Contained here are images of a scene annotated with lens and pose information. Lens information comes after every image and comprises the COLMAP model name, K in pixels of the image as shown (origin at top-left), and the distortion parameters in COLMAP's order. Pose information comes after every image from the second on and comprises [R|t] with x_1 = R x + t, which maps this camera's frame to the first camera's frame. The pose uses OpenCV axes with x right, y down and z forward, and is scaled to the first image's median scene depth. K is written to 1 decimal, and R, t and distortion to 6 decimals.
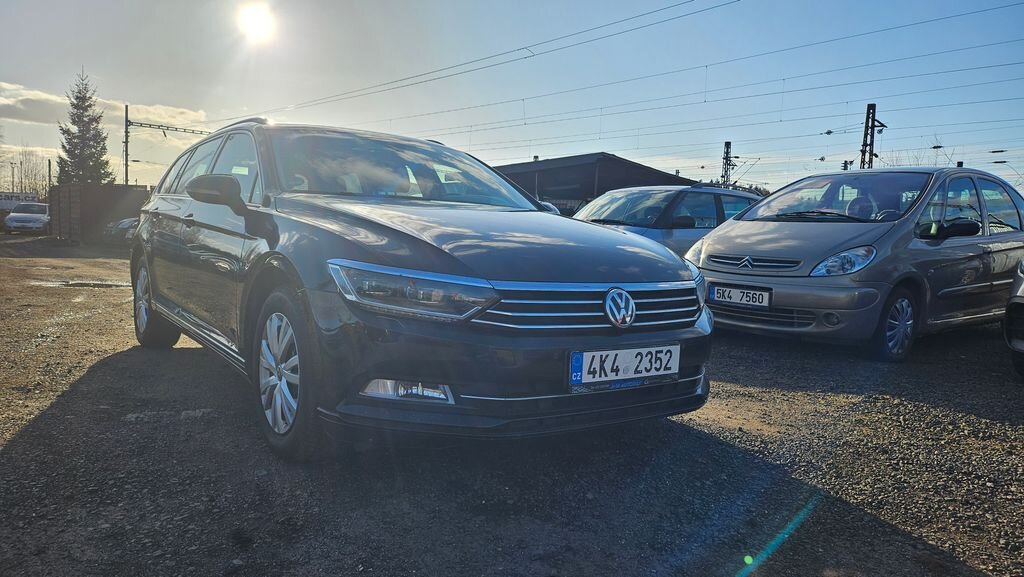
lens RADIAL K [[717.7, 0, 508.4], [0, 717.7, 289.4], [0, 0, 1]] dist [0.081001, -0.086050]
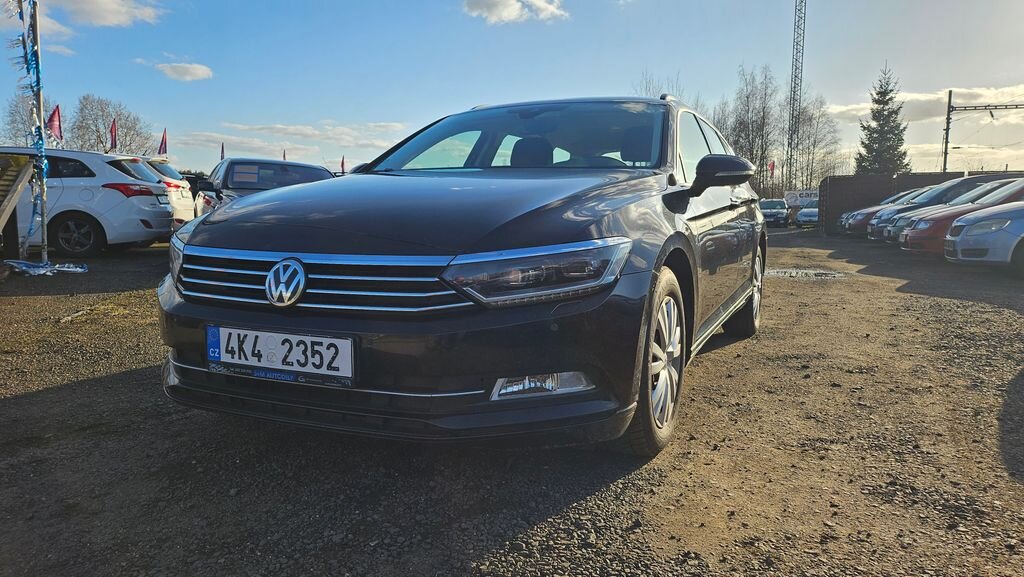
lens RADIAL K [[717.7, 0, 508.4], [0, 717.7, 289.4], [0, 0, 1]] dist [0.081001, -0.086050]
pose [[0.488213, 0.057064, -0.870857, 0.979562], [-0.049026, 0.998078, 0.037916, -0.010183], [0.871346, 0.024183, 0.490072, 0.802419]]
